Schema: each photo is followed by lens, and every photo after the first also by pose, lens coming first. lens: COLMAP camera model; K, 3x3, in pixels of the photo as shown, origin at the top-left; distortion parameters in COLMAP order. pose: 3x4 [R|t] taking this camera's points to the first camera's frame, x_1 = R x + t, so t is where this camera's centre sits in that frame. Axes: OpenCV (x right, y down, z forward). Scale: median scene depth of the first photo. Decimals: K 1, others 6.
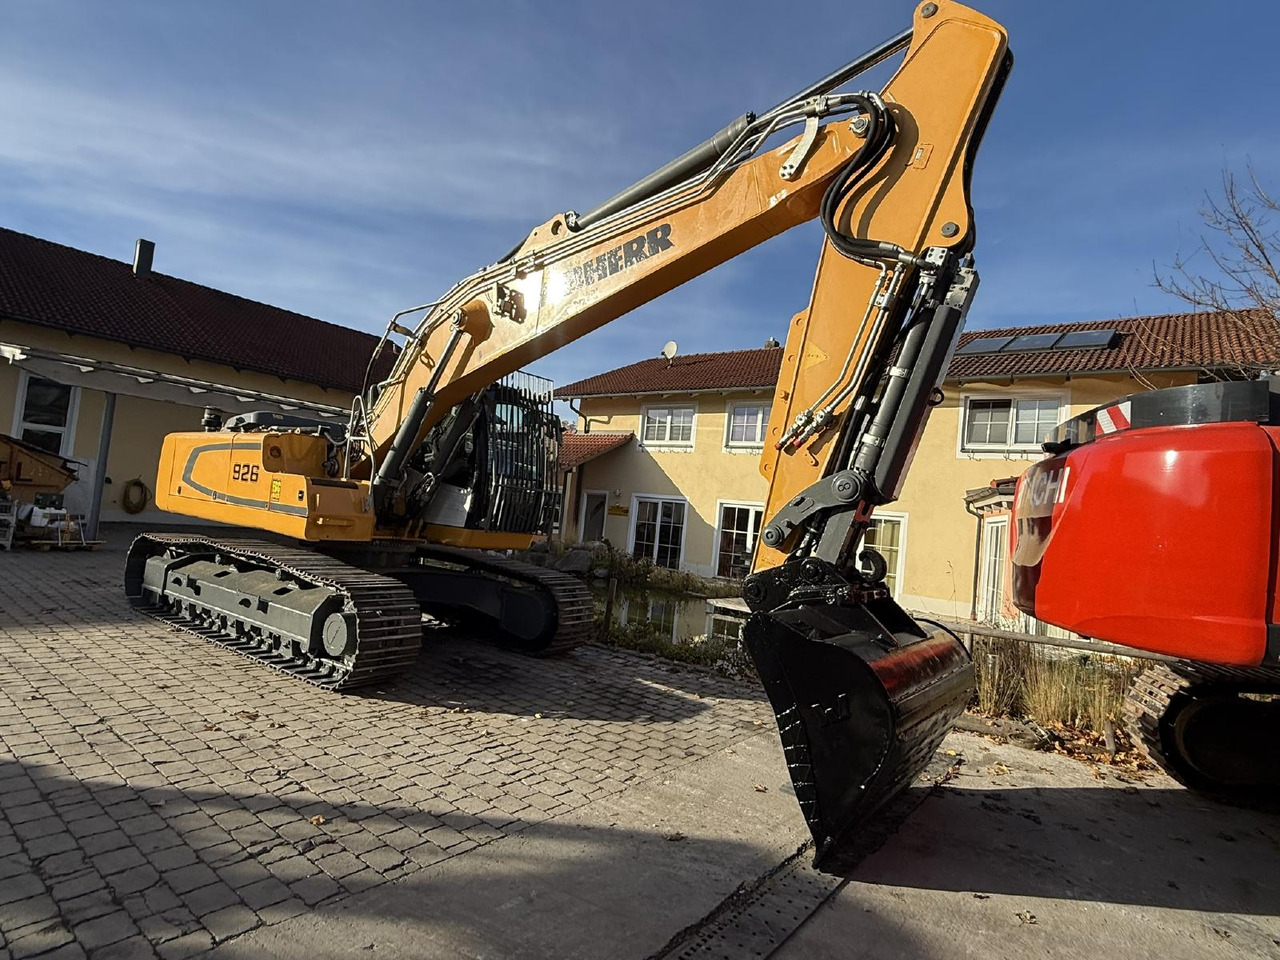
lens RADIAL K [[689.7, 0, 670.0], [0, 689.7, 481.7], [0, 0, 1]] dist [-0.002542, -0.000773]
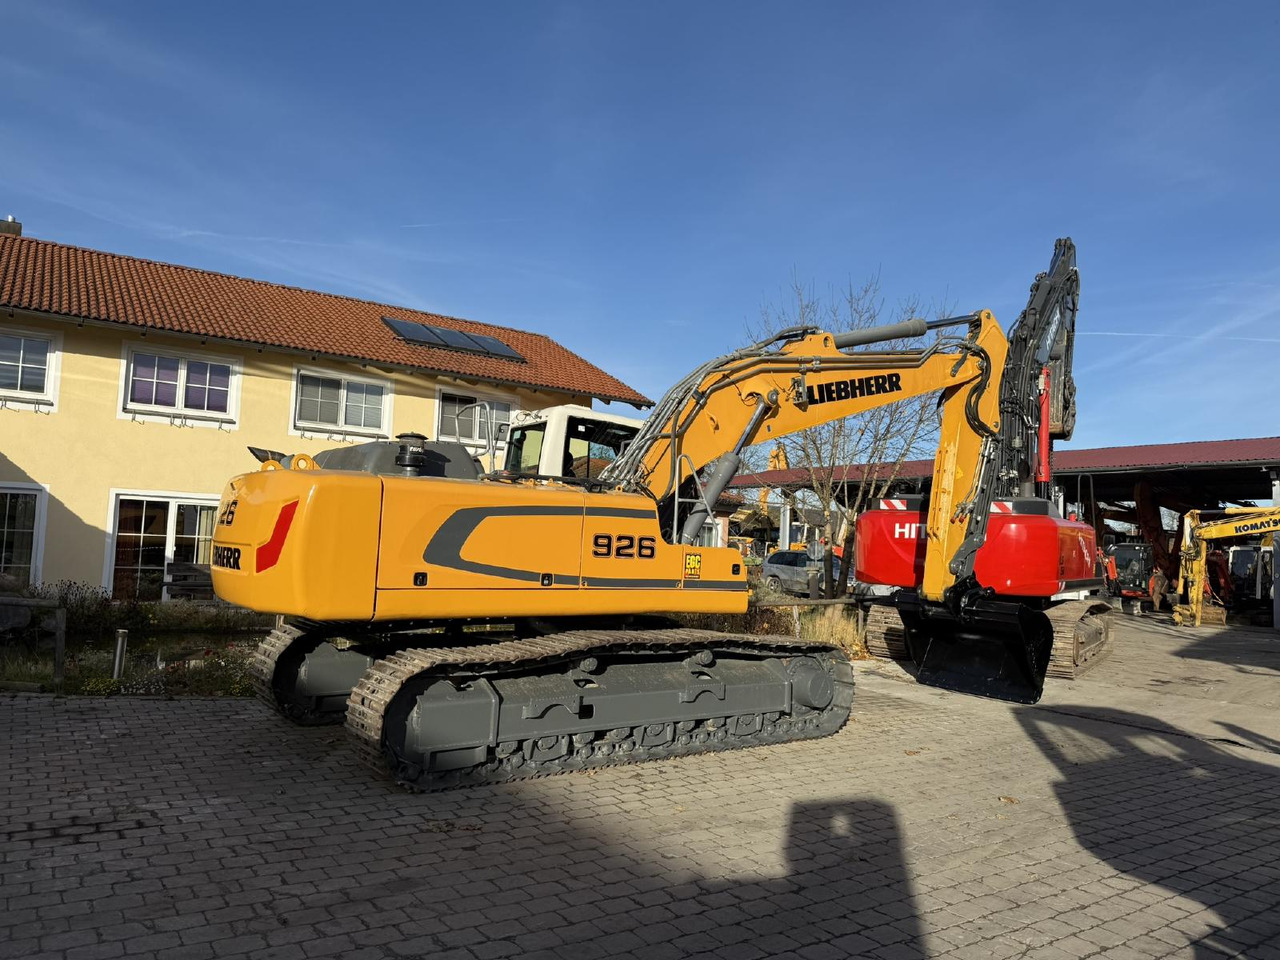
lens RADIAL K [[881.1, 0, 640.0], [0, 881.1, 480.0], [0, 0, 1]] dist [0.097996, -0.096779]
pose [[0.331712, -0.013722, 0.943281, -2.061314], [-0.063634, 0.997291, 0.036885, -0.168403], [-0.941232, -0.072260, 0.329941, 0.854232]]
